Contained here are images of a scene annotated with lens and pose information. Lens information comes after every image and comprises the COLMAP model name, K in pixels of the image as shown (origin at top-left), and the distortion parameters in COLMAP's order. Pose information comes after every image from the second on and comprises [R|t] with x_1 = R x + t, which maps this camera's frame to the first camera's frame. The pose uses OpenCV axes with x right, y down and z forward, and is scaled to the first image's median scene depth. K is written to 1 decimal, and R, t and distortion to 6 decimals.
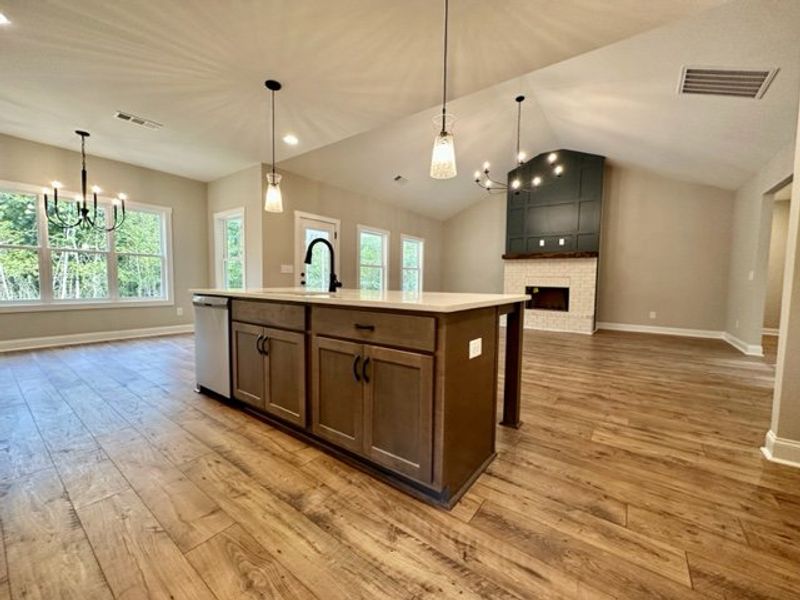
lens RADIAL K [[322.8, 0, 404.2], [0, 322.8, 286.5], [0, 0, 1]] dist [0.002253, 0.000417]
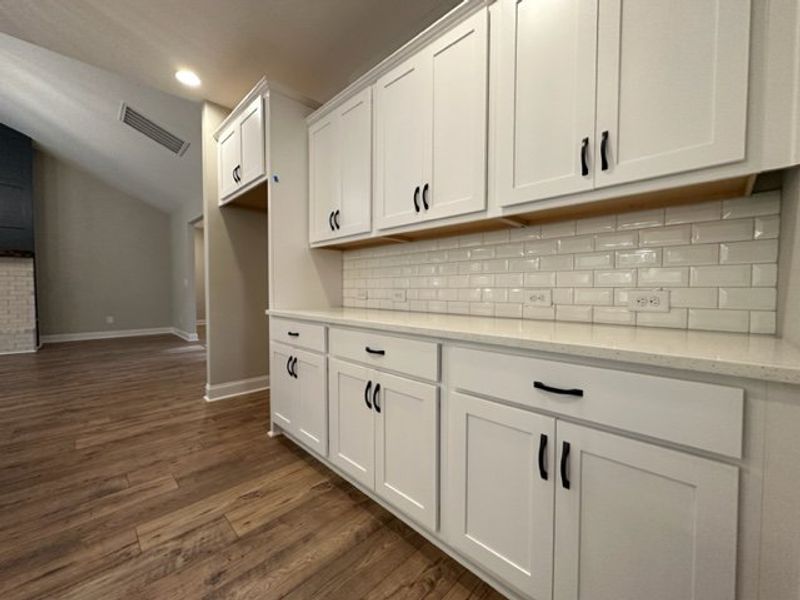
lens RADIAL K [[318.3, 0, 400.0], [0, 318.3, 300.0], [0, 0, 1]] dist [-0.000136, -0.000116]
pose [[0.156217, -0.051891, 0.986359, -0.200428], [0.018033, 0.998602, 0.049679, -0.021915], [-0.987558, 0.010026, 0.156935, -0.149203]]
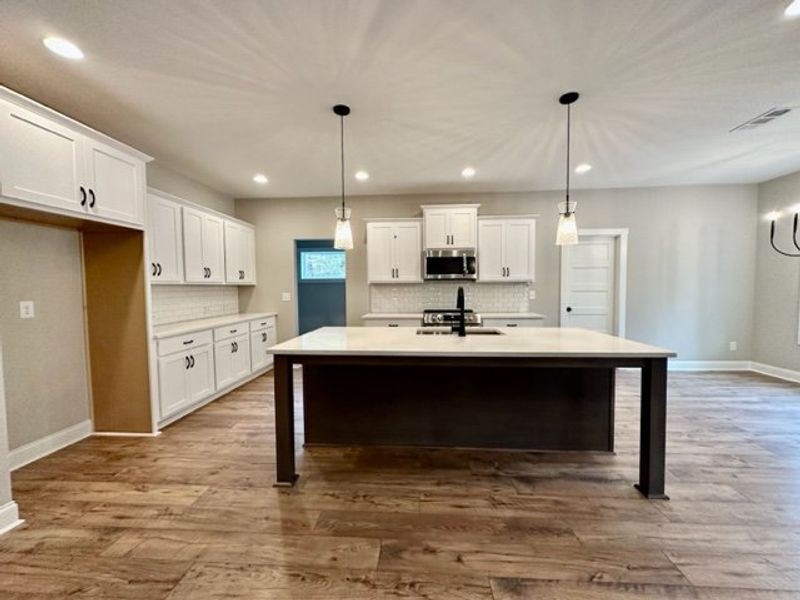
lens RADIAL K [[318.3, 0, 400.0], [0, 318.3, 300.0], [0, 0, 1]] dist [-0.000136, -0.000116]
pose [[-0.851052, 0.014298, -0.524887, 0.523424], [-0.013977, 0.998658, 0.049866, -0.161996], [0.524896, 0.049775, -0.849710, 1.923670]]
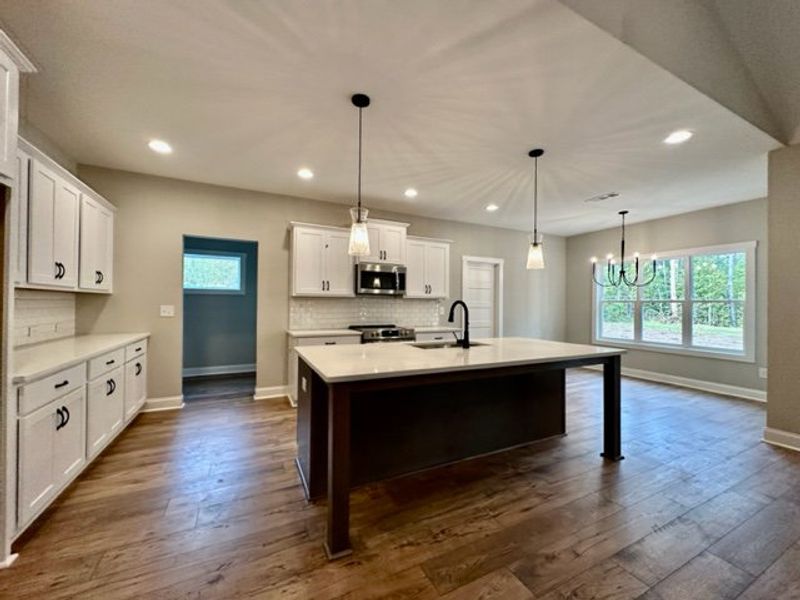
lens RADIAL K [[318.3, 0, 400.0], [0, 318.3, 300.0], [0, 0, 1]] dist [-0.000136, -0.000116]
pose [[-0.472865, -0.030096, -0.880621, 0.902796], [-0.033778, 0.999301, -0.016014, -0.132675], [0.880487, 0.022173, -0.473551, 1.431464]]
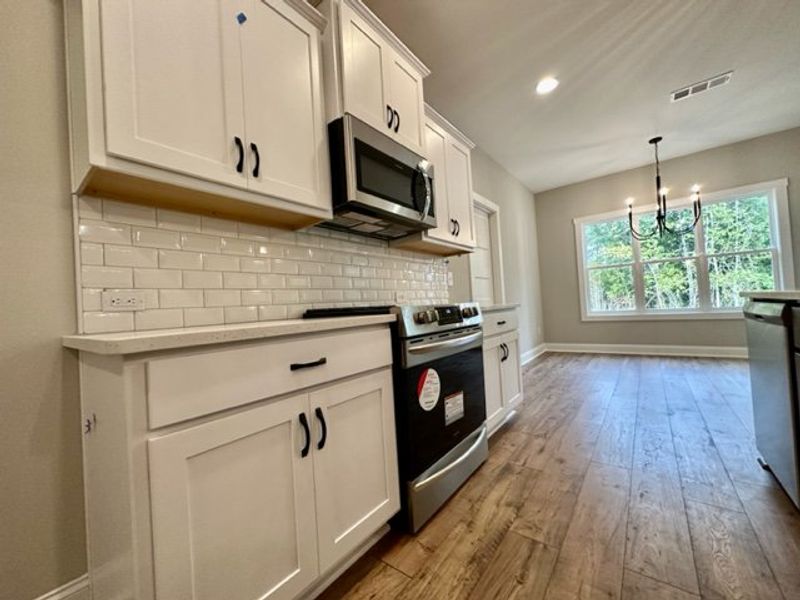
lens RADIAL K [[318.3, 0, 400.0], [0, 318.3, 300.0], [0, 0, 1]] dist [-0.000136, -0.000116]
pose [[-0.041019, -0.036020, -0.998509, -0.029347], [0.040242, 0.998480, -0.037672, 0.025959], [0.998348, -0.041727, -0.039507, 0.427708]]
